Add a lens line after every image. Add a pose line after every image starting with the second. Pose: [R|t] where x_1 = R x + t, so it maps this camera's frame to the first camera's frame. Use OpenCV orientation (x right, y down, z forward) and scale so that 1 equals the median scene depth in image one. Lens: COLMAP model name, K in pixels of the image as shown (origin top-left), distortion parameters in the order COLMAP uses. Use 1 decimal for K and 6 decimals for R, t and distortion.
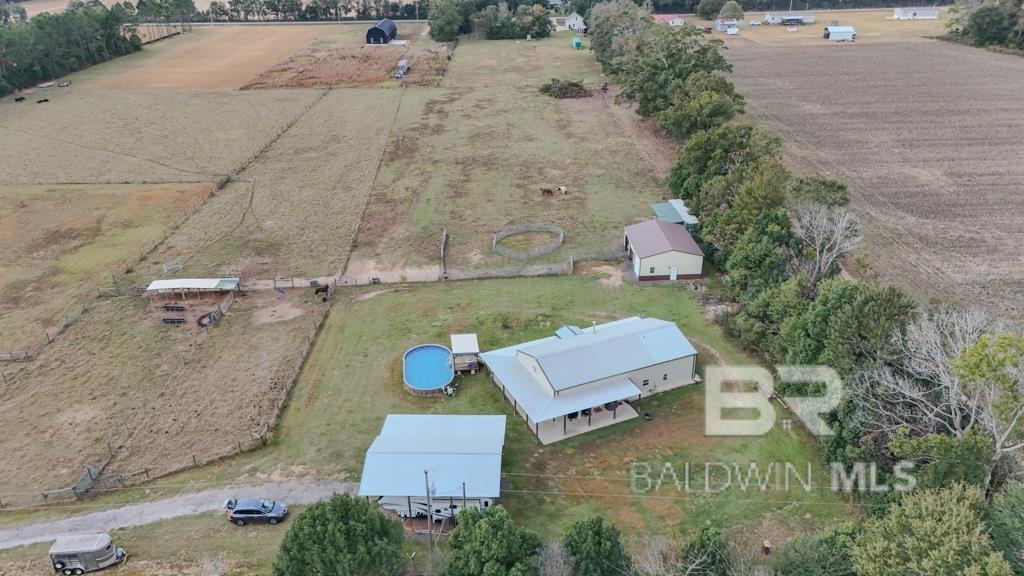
lens RADIAL K [[754.6, 0, 514.3], [0, 754.6, 284.8], [0, 0, 1]] dist [0.080647, -0.089721]
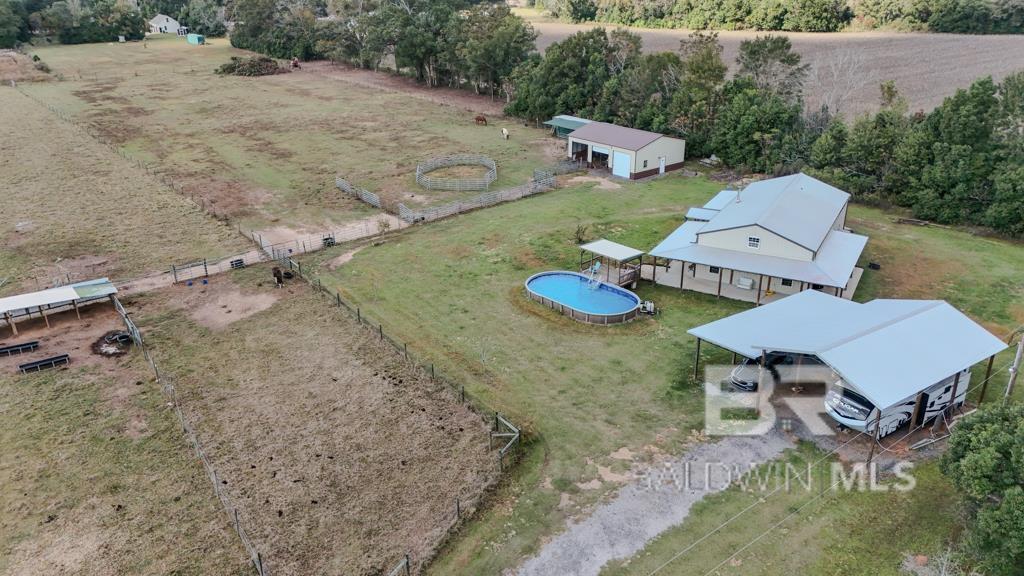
lens RADIAL K [[754.6, 0, 514.3], [0, 754.6, 284.8], [0, 0, 1]] dist [0.080647, -0.089721]
pose [[0.815149, -0.218917, 0.536290, -0.450188], [0.249413, 0.968263, 0.016149, 0.065548], [-0.522805, 0.120594, 0.843879, 0.400552]]
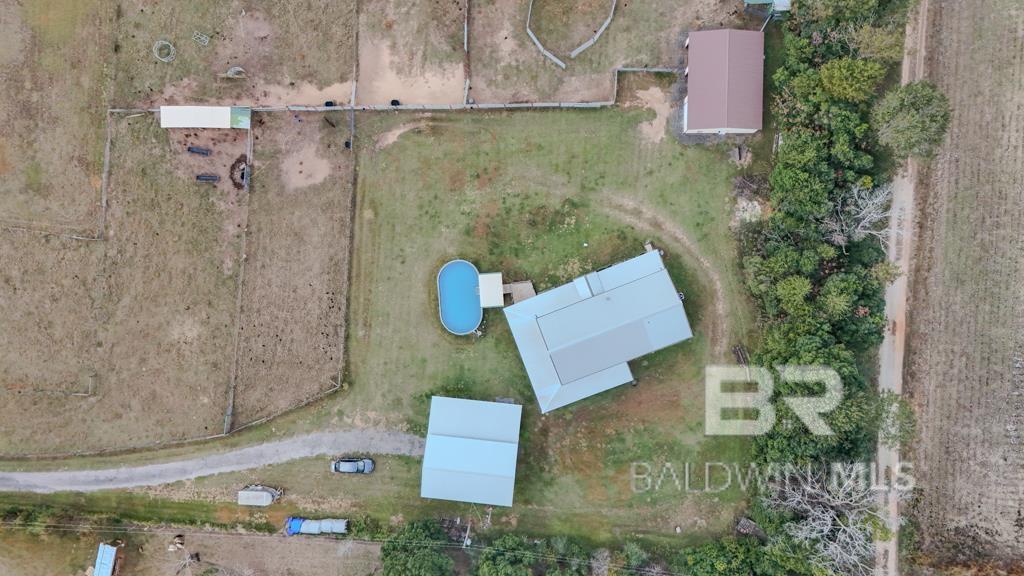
lens RADIAL K [[769.3, 0, 514.0], [0, 769.3, 285.6], [0, 0, 1]] dist [0.073834, -0.076646]
pose [[0.997623, 0.065738, -0.020649, -0.007847], [-0.009687, 0.430511, 0.902533, -0.822907], [0.068220, -0.900188, 0.430125, 0.449581]]
